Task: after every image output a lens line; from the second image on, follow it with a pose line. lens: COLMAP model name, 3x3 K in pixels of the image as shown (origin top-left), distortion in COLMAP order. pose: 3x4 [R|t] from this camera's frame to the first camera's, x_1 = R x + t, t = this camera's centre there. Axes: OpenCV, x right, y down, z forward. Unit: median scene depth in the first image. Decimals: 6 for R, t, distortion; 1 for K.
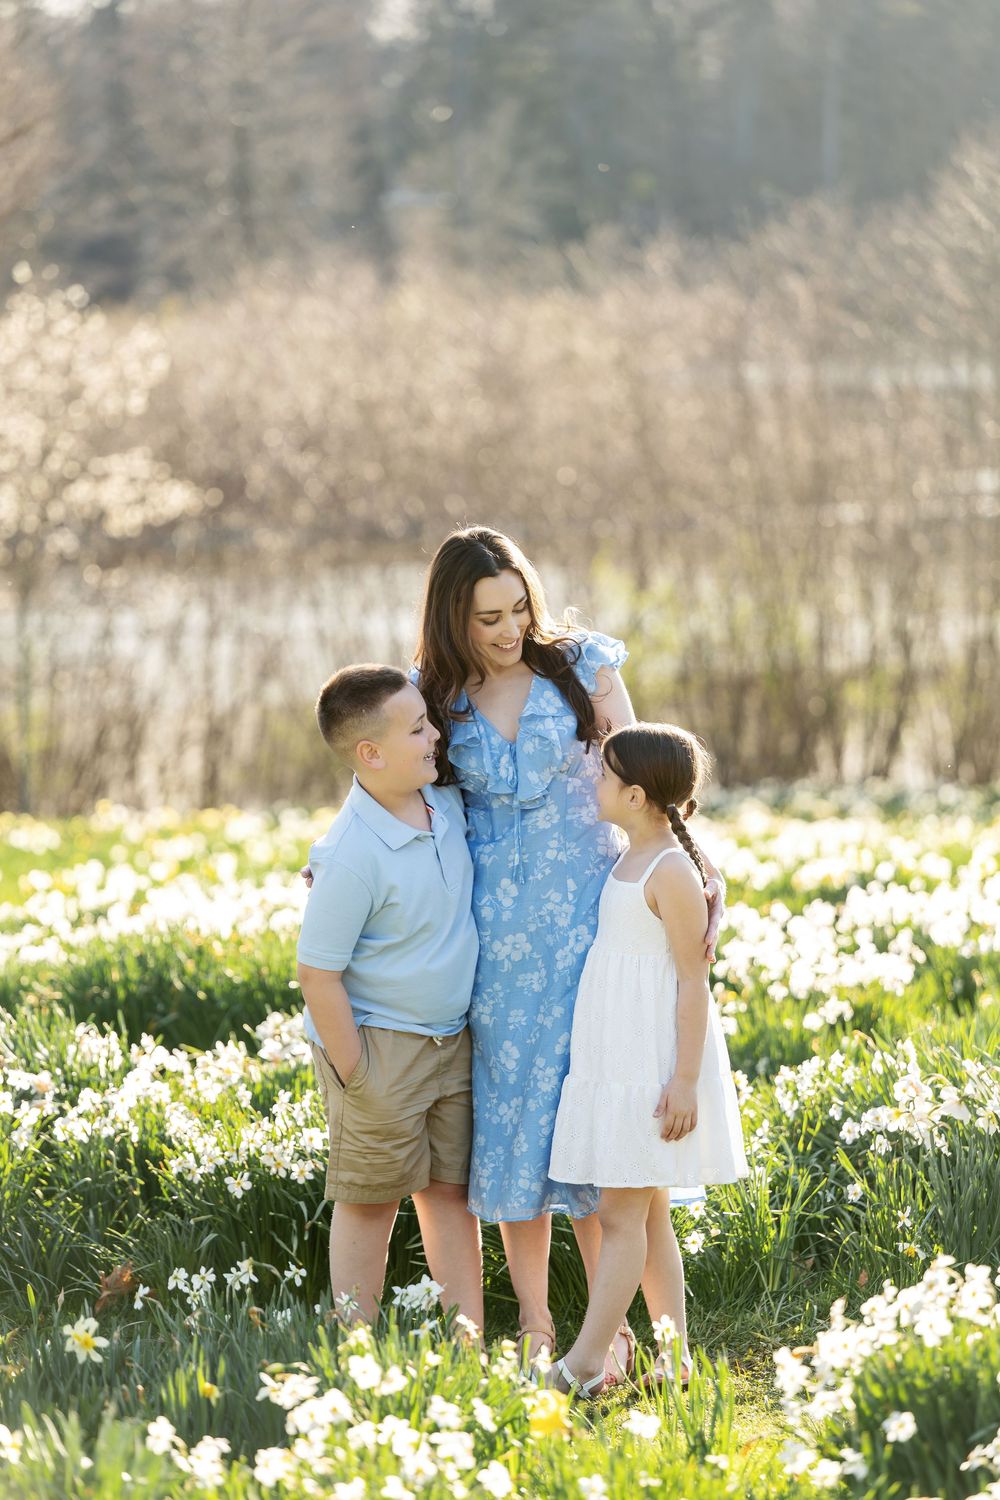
lens RADIAL K [[5572.4, 0, 489.3], [0, 5572.4, 751.7], [0, 0, 1]] dist [-0.050554, 0.000000]
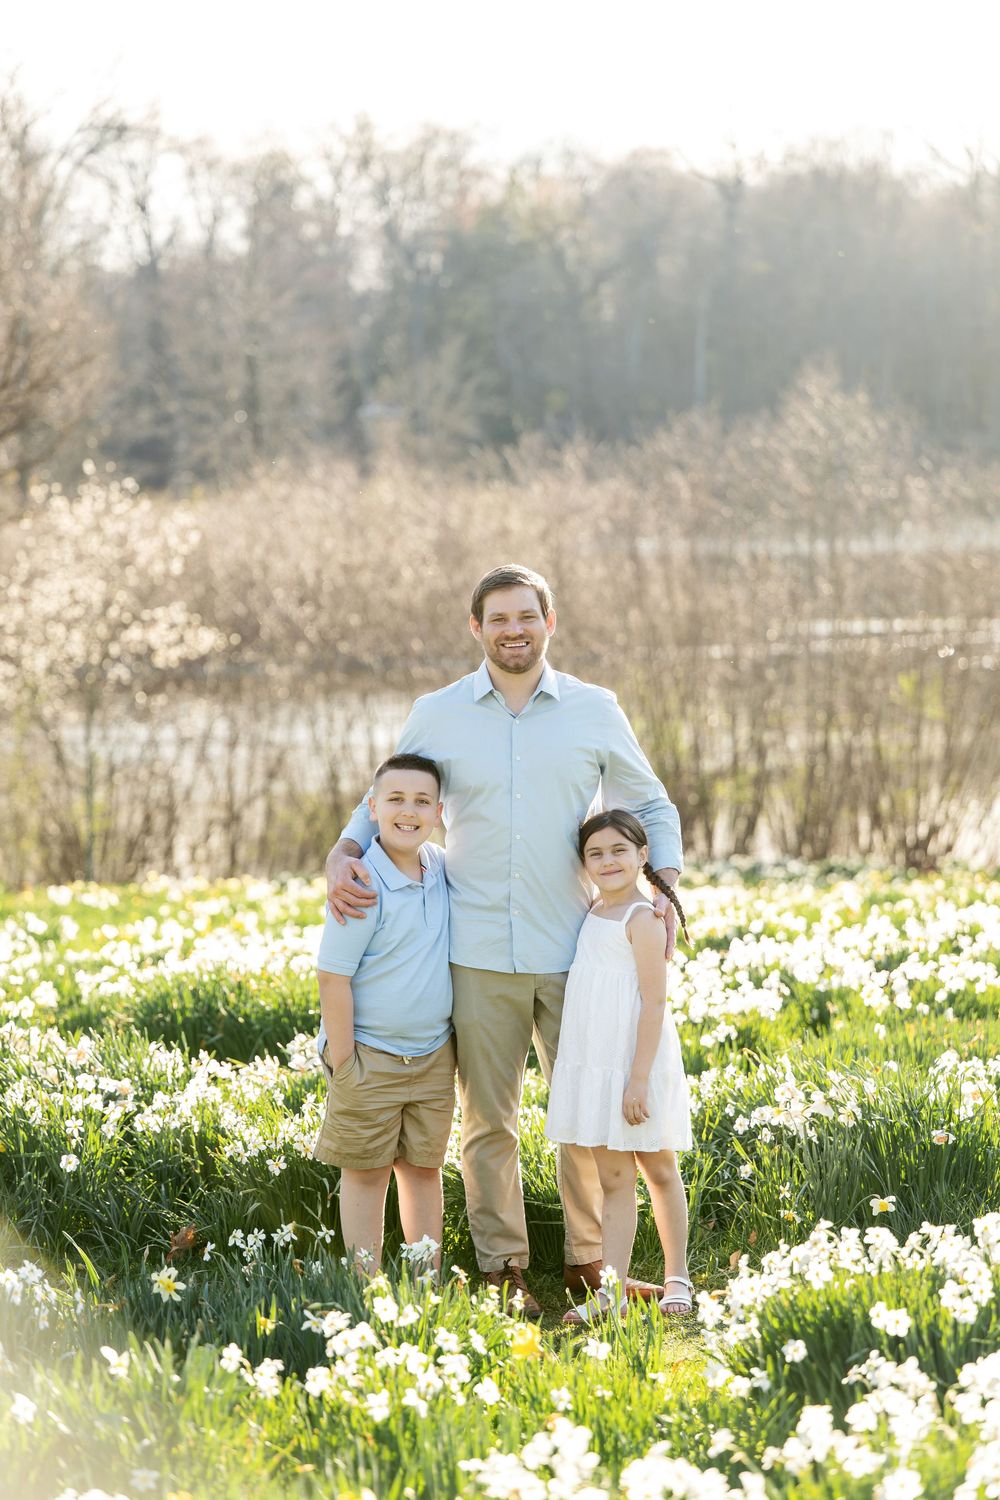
lens RADIAL K [[4253.7, 0, 485.1], [0, 4253.7, 753.5], [0, 0, 1]] dist [0.000578, 0.000000]
pose [[0.999937, 0.001884, 0.011084, -0.005368], [-0.001677, 0.999824, -0.018687, -0.000413], [-0.011117, 0.018667, 0.999764, -0.002717]]
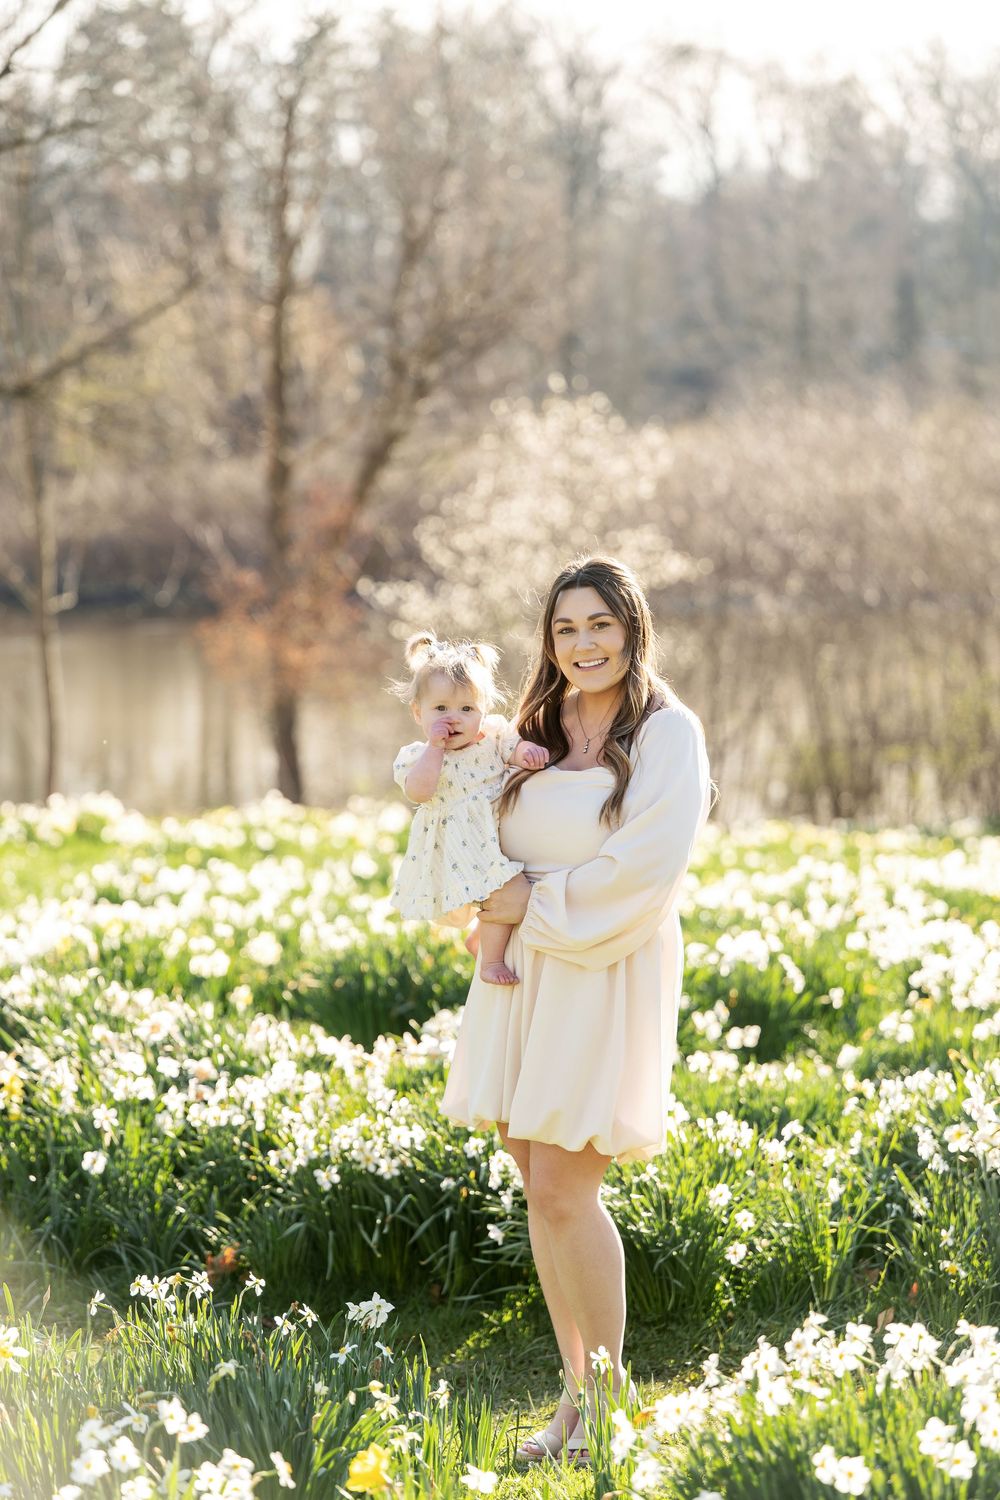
lens RADIAL K [[4329.2, 0, 489.6], [0, 4329.2, 745.4], [0, 0, 1]] dist [-0.025417, 0.000000]
pose [[0.992526, 0.029172, -0.118493, 0.060364], [-0.029893, 0.999544, -0.004312, -0.001559], [0.118313, 0.007821, 0.992946, 0.135445]]
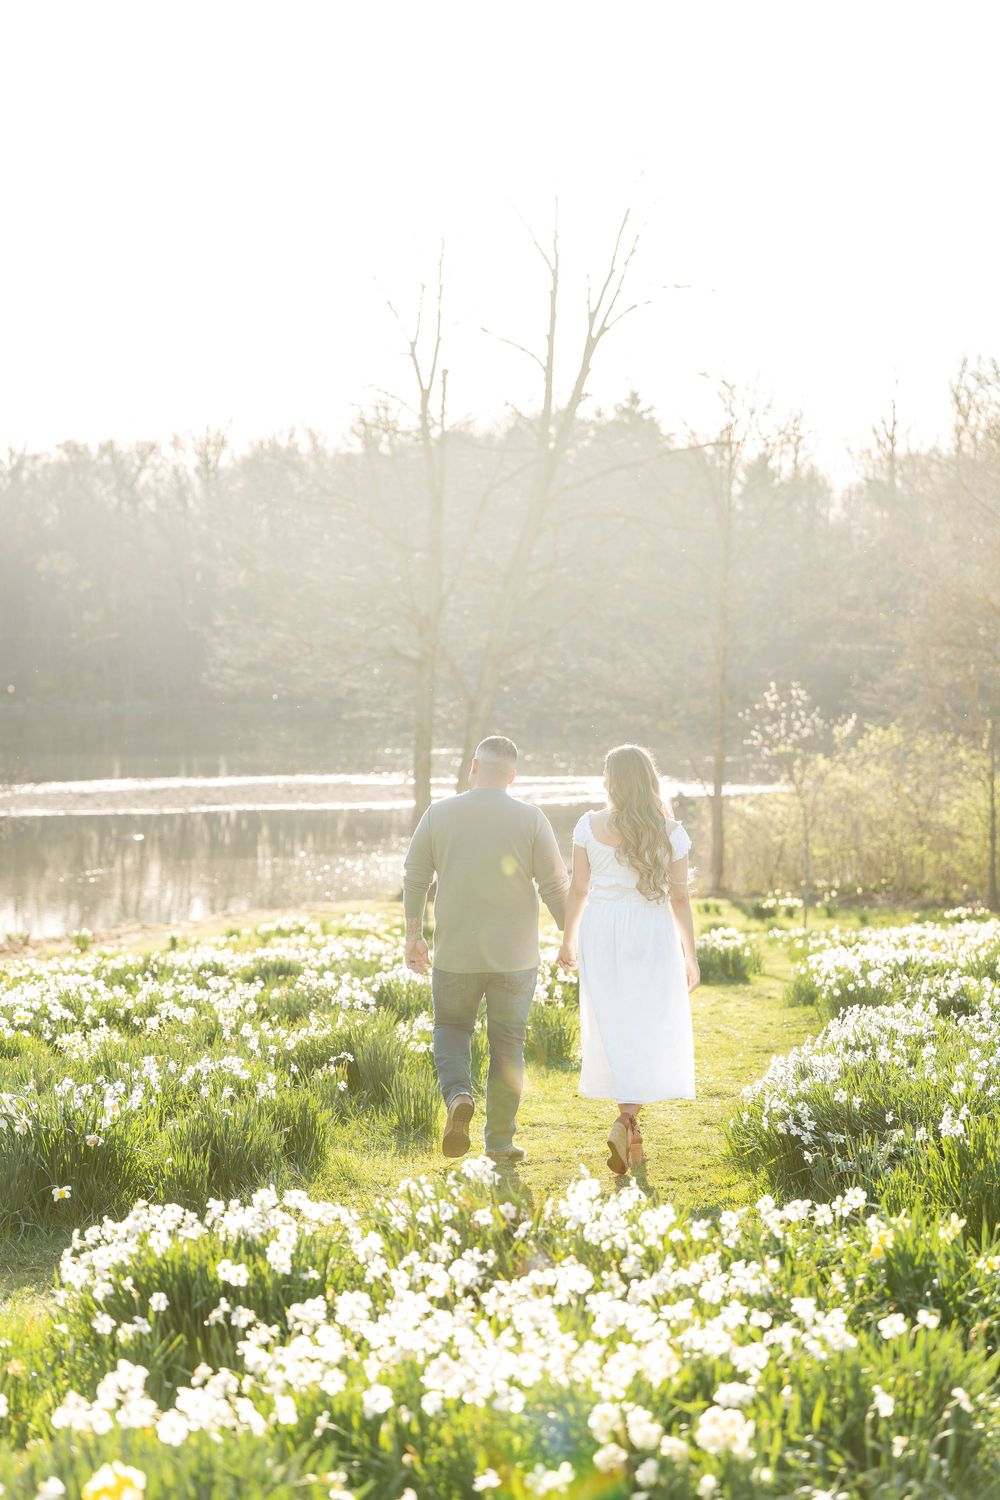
lens RADIAL K [[2999.3, 0, 494.6], [0, 2999.3, 745.5], [0, 0, 1]] dist [0.014960, 0.000000]
pose [[0.935406, 0.015933, 0.353216, -0.076961], [0.006993, 0.997955, -0.063535, 0.006313], [-0.353506, 0.061900, 0.933382, 0.056437]]
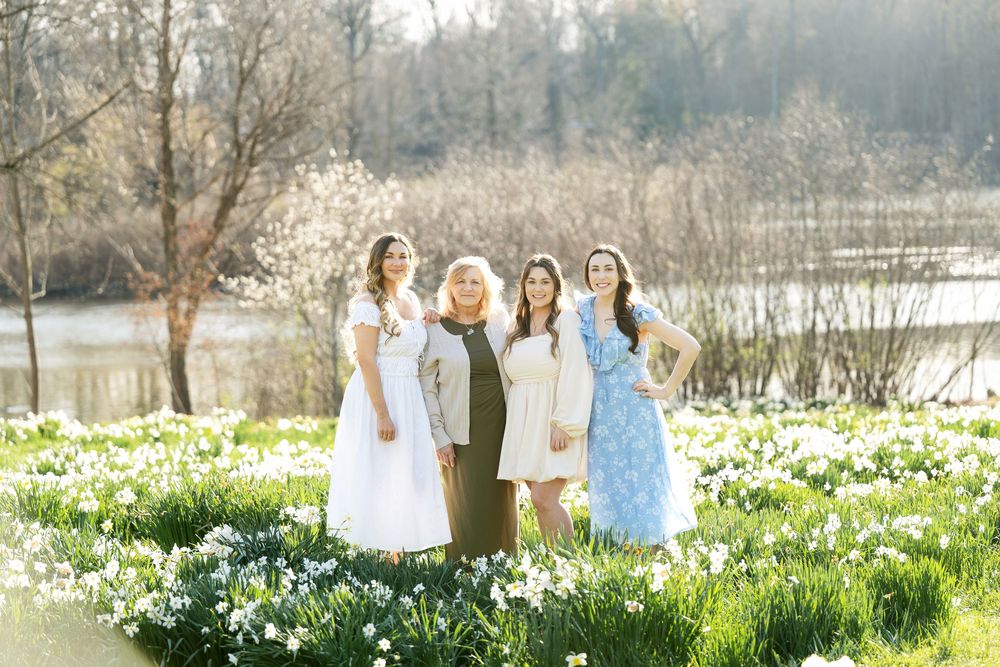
lens RADIAL K [[2593.4, 0, 509.3], [0, 2593.4, 326.0], [0, 0, 1]] dist [0.012226, 0.000000]
pose [[0.998976, -0.007422, -0.044630, 0.081717], [0.006426, 0.999728, -0.022431, 0.001252], [0.044784, 0.022122, 0.998752, 0.142532]]
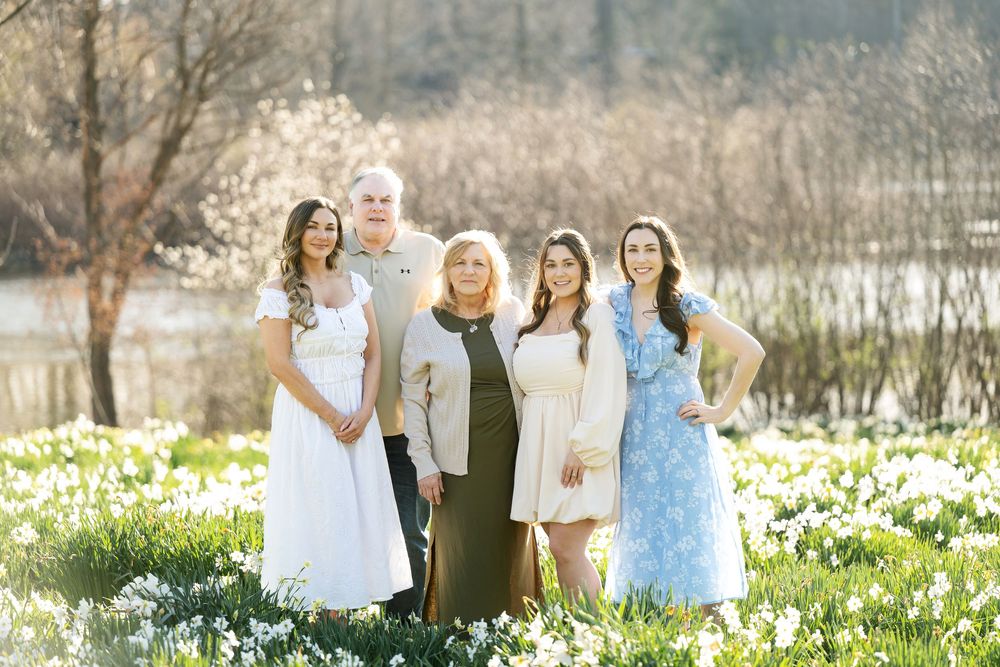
lens RADIAL K [[3436.8, 0, 503.7], [0, 3436.8, 336.3], [0, 0, 1]] dist [-0.034221, 0.000000]
pose [[0.998412, 0.008874, -0.055623, 0.086540], [-0.009801, 0.999817, -0.016410, 0.000296], [0.055467, 0.016929, 0.998317, 0.128032]]
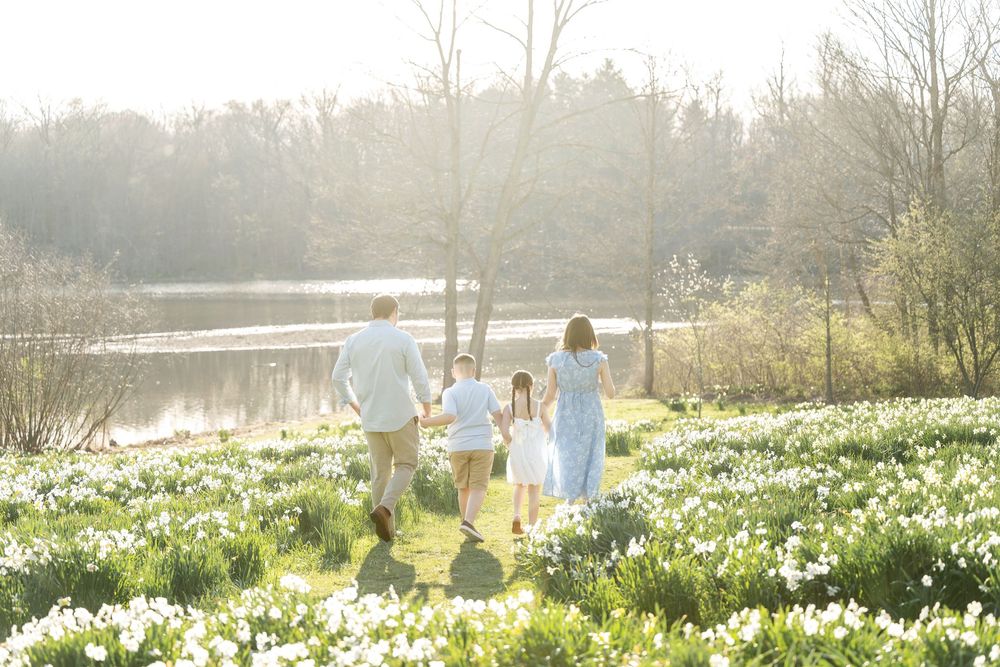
lens RADIAL K [[2000.8, 0, 503.1], [0, 2000.8, 338.6], [0, 0, 1]] dist [-0.006253, 0.000000]
pose [[0.939387, -0.008425, 0.342754, -0.023296], [0.024904, 0.998734, -0.043705, 0.005809], [-0.341952, 0.049592, 0.938408, 0.017266]]
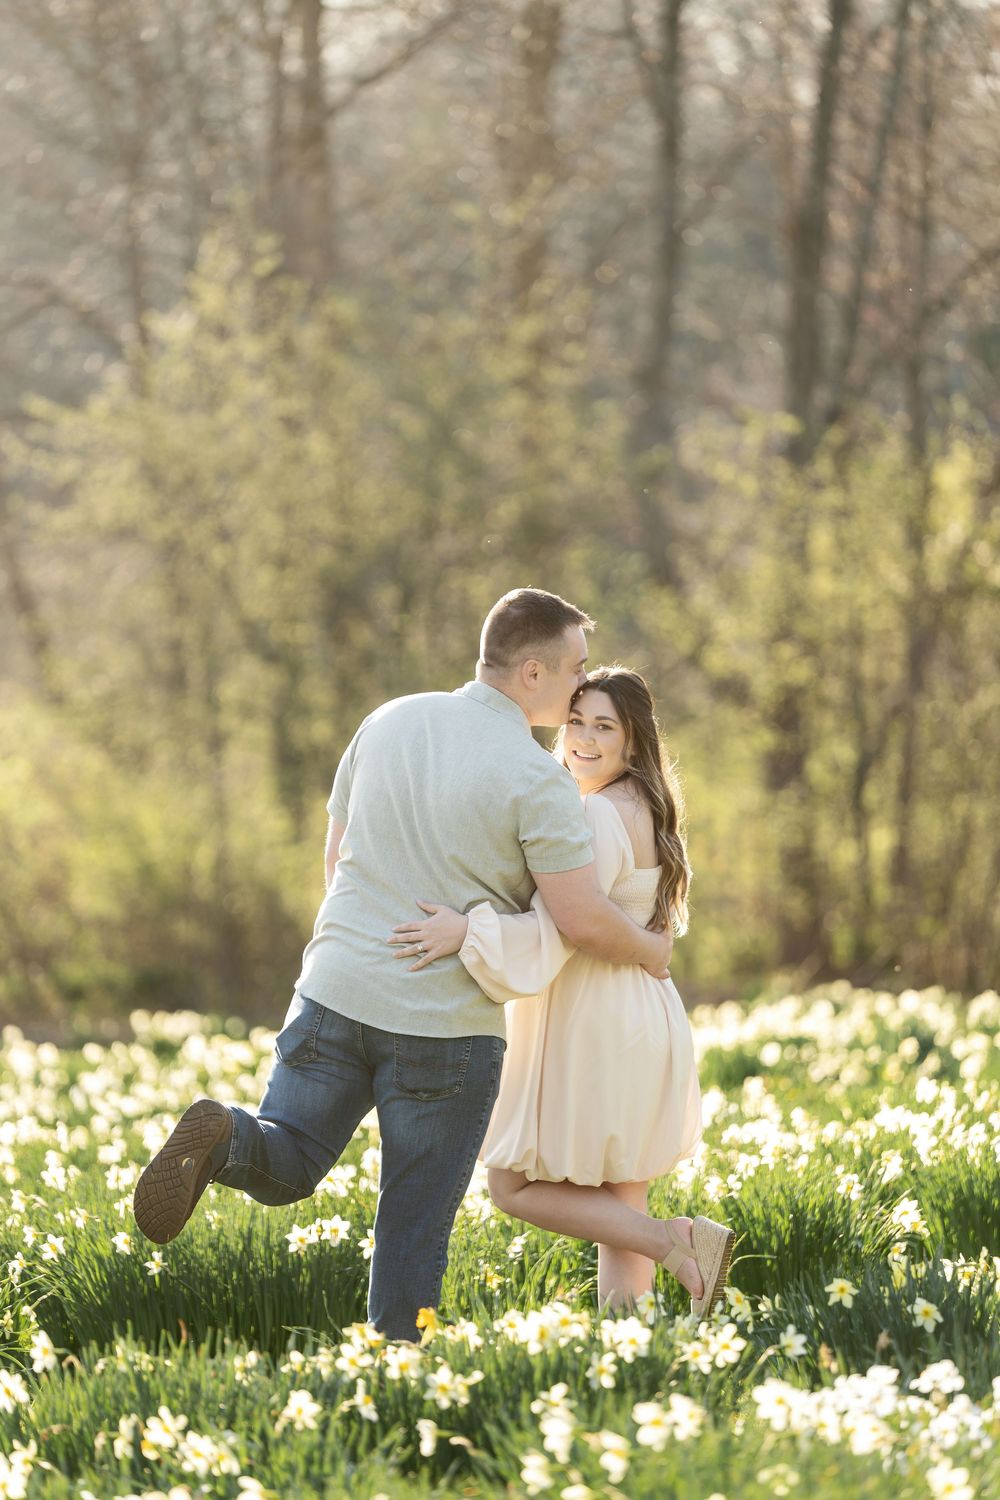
lens RADIAL K [[7175.2, 0, 494.6], [0, 7175.2, 751.8], [0, 0, 1]] dist [-0.046359, 0.000000]
pose [[0.836317, -0.004738, 0.548226, 0.227655], [0.033014, 0.998583, -0.041732, -0.008354], [-0.547252, 0.053001, 0.835288, 0.330018]]
